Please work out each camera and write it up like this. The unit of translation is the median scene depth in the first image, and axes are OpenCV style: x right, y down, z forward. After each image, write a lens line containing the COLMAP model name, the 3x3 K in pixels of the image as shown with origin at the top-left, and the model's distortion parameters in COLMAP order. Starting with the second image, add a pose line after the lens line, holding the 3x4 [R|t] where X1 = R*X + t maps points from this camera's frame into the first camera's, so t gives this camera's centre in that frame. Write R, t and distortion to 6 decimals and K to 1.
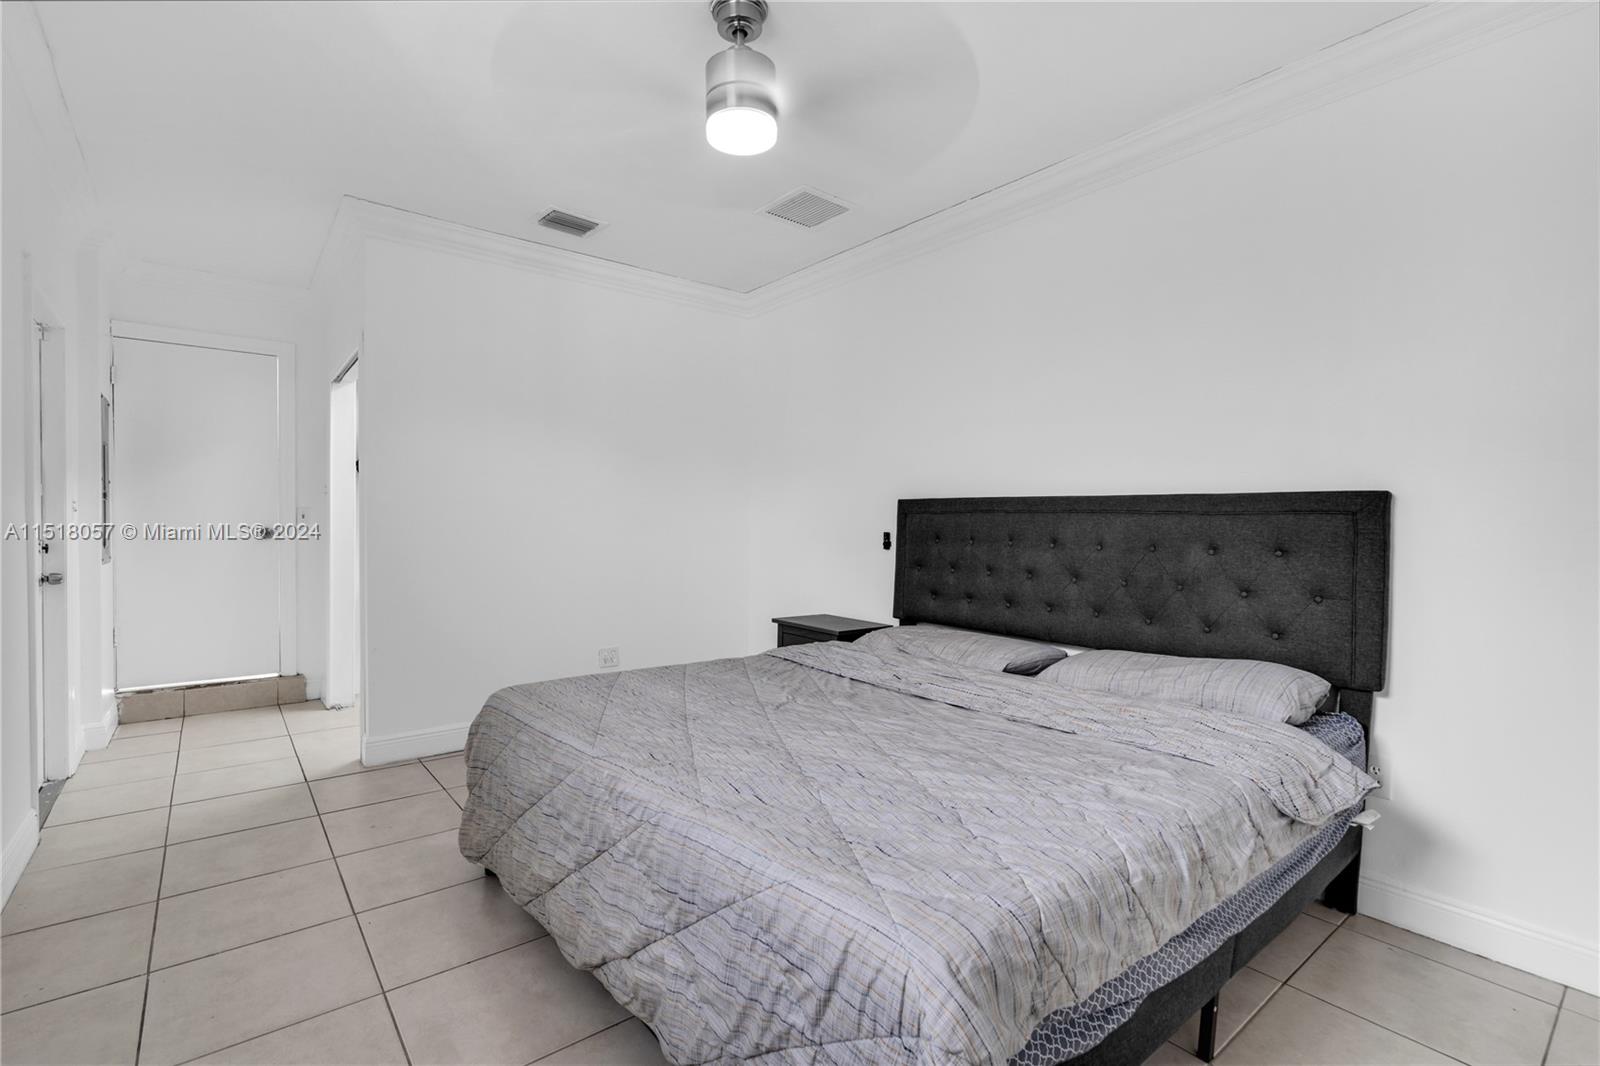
lens RADIAL K [[738.0, 0, 800.0], [0, 738.0, 533.0], [0, 0, 1]] dist [0.001959, 0.000143]
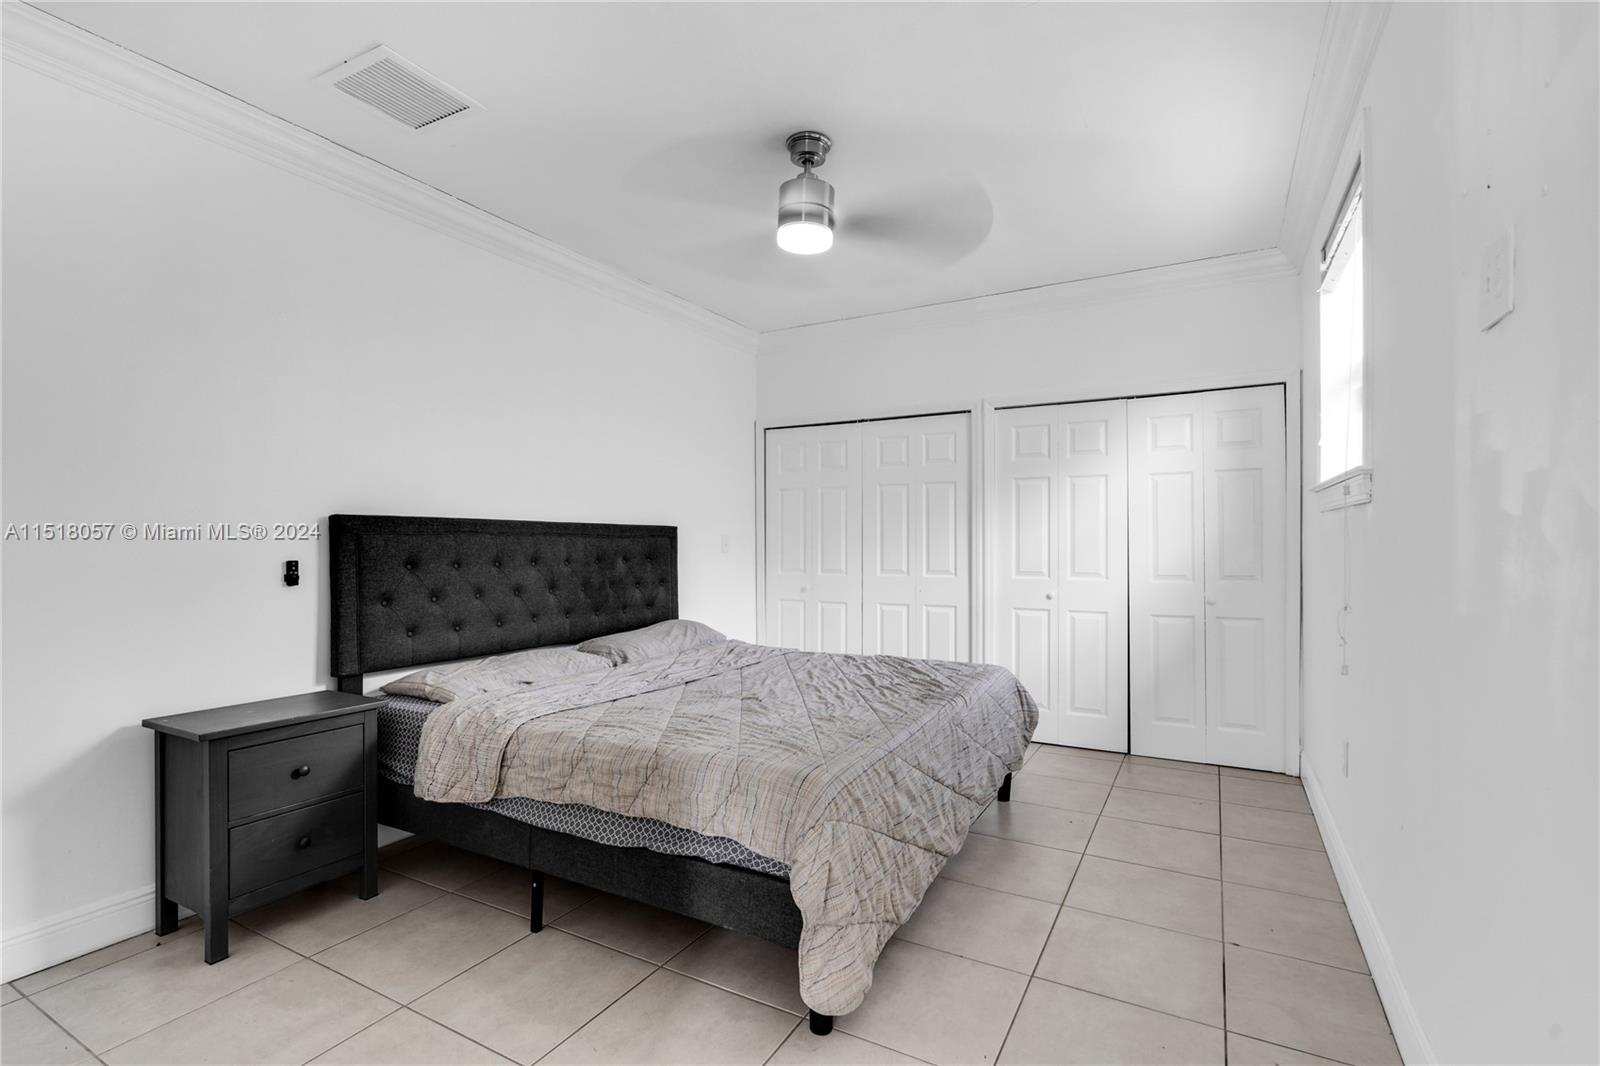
lens RADIAL K [[738.0, 0, 800.0], [0, 738.0, 533.0], [0, 0, 1]] dist [0.001959, 0.000143]
pose [[-0.373938, -0.004496, 0.927443, -0.903490], [0.003901, 0.999972, 0.006421, -0.037405], [-0.927445, 0.006019, -0.373910, 1.074958]]
